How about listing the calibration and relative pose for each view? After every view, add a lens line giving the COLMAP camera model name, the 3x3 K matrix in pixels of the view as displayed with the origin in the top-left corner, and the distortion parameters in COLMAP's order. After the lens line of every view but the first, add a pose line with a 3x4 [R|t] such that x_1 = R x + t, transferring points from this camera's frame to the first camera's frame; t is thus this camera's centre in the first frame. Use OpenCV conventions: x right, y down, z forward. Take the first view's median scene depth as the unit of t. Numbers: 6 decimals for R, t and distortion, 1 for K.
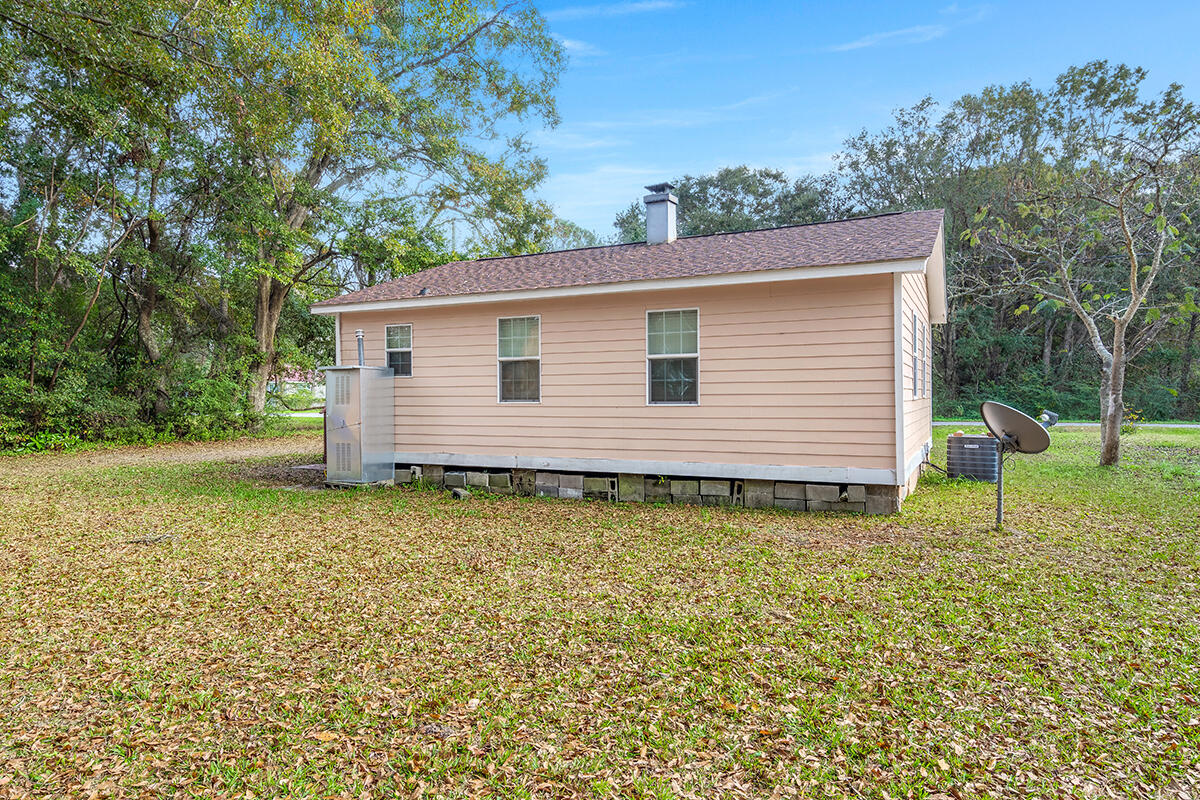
lens RADIAL K [[768.5, 0, 607.0], [0, 768.5, 394.4], [0, 0, 1]] dist [0.005191, 0.002106]
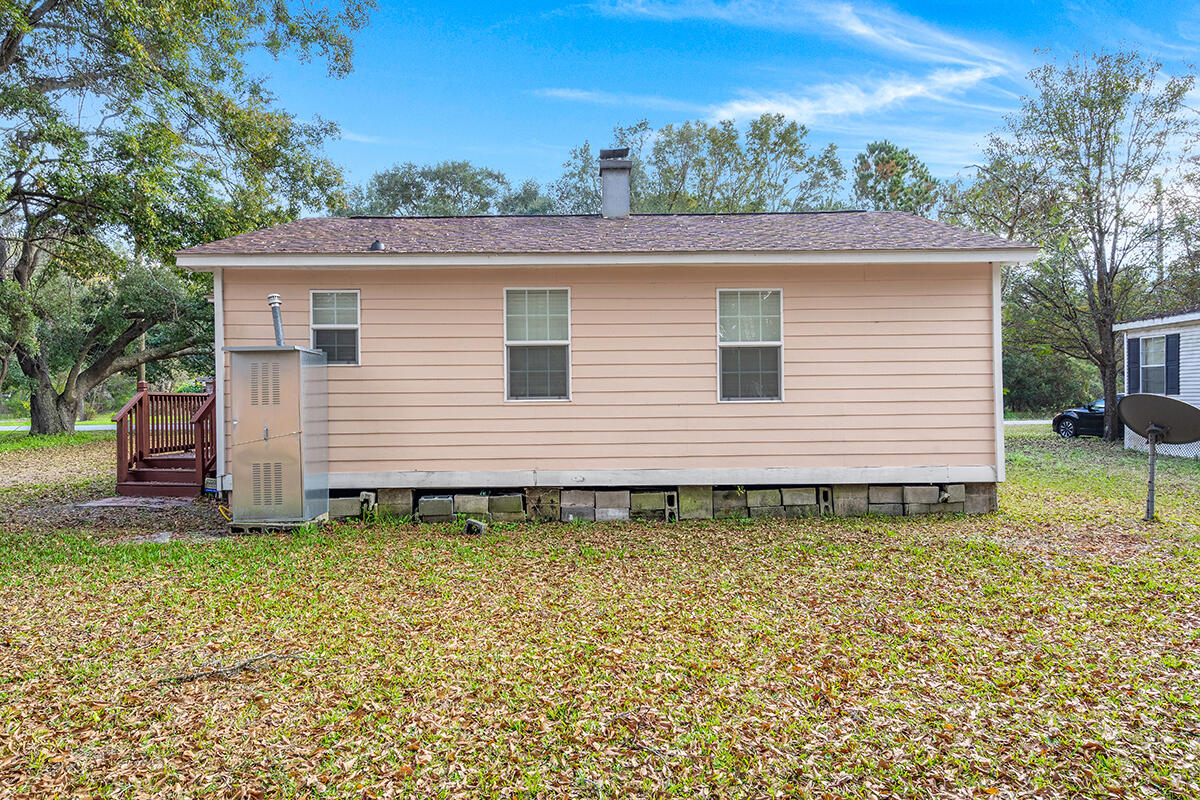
lens RADIAL K [[768.5, 0, 607.0], [0, 768.5, 394.4], [0, 0, 1]] dist [0.005191, 0.002106]
pose [[0.888119, 0.002425, 0.459608, -0.414482], [0.003380, 0.999925, -0.011807, 0.014184], [-0.459602, 0.012039, 0.888044, 0.296757]]
